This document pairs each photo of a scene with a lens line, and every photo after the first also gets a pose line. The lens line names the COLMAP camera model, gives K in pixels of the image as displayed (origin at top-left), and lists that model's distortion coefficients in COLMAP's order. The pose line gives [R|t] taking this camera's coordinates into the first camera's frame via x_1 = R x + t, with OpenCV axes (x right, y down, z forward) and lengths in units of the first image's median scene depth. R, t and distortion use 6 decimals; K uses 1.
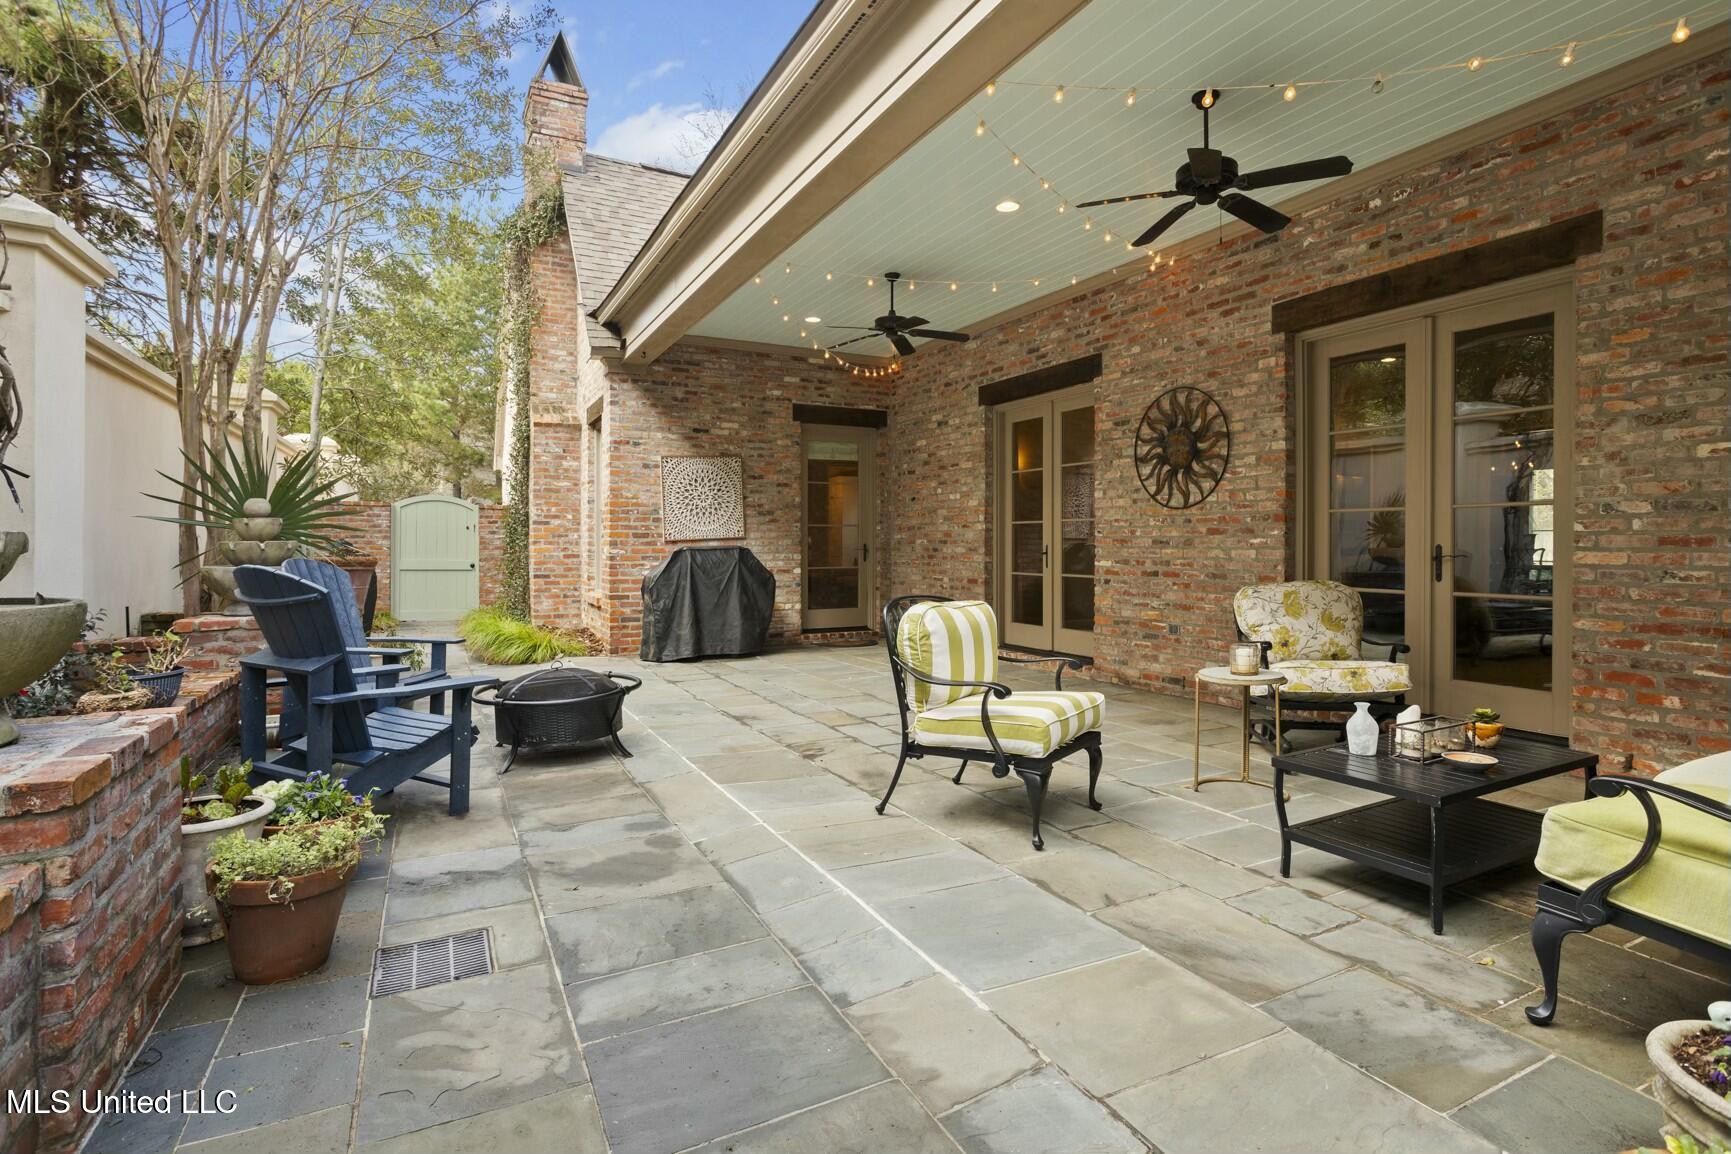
lens RADIAL K [[861.9, 0, 855.6], [0, 861.9, 543.7], [0, 0, 1]] dist [-0.004888, 0.000529]
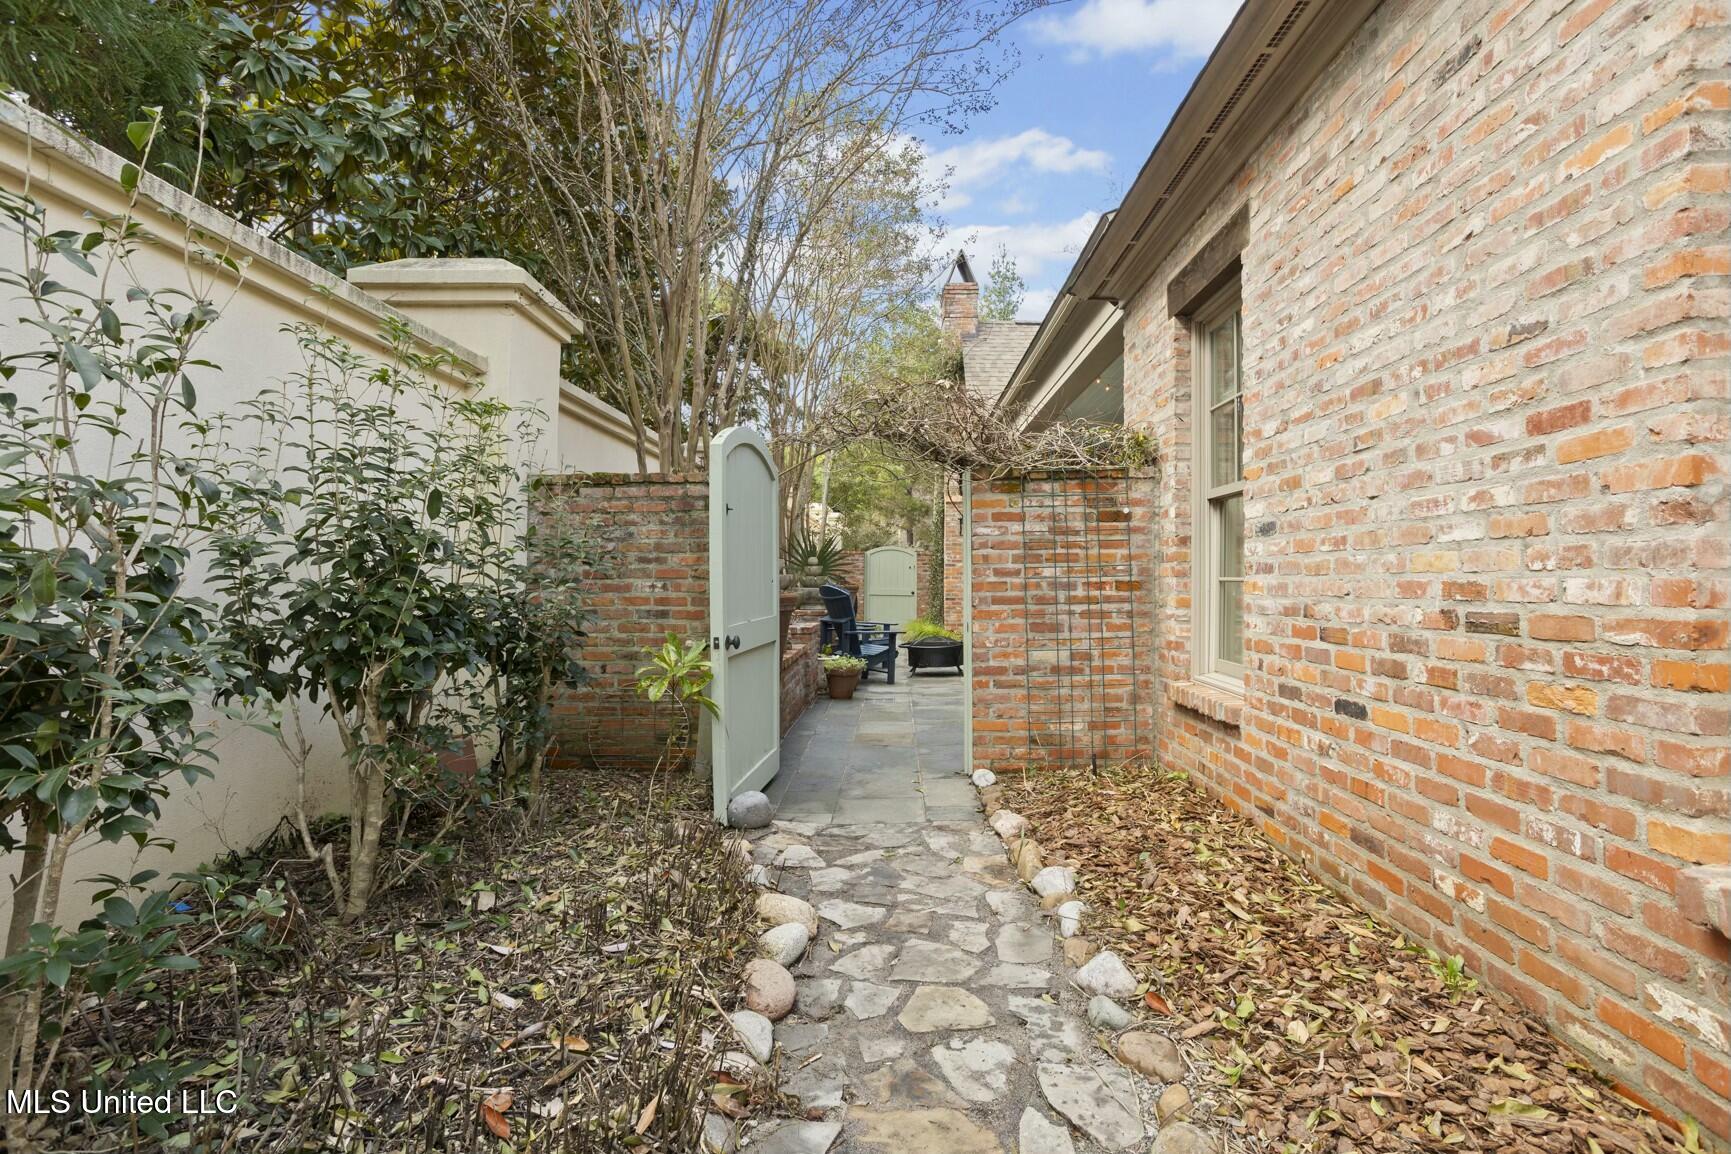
lens RADIAL K [[861.9, 0, 855.6], [0, 861.9, 543.7], [0, 0, 1]] dist [-0.004888, 0.000529]
pose [[0.875796, -0.012636, -0.482516, 0.244808], [-0.005808, 0.999309, -0.036711, -0.004047], [0.482646, 0.034954, 0.875118, -0.464449]]
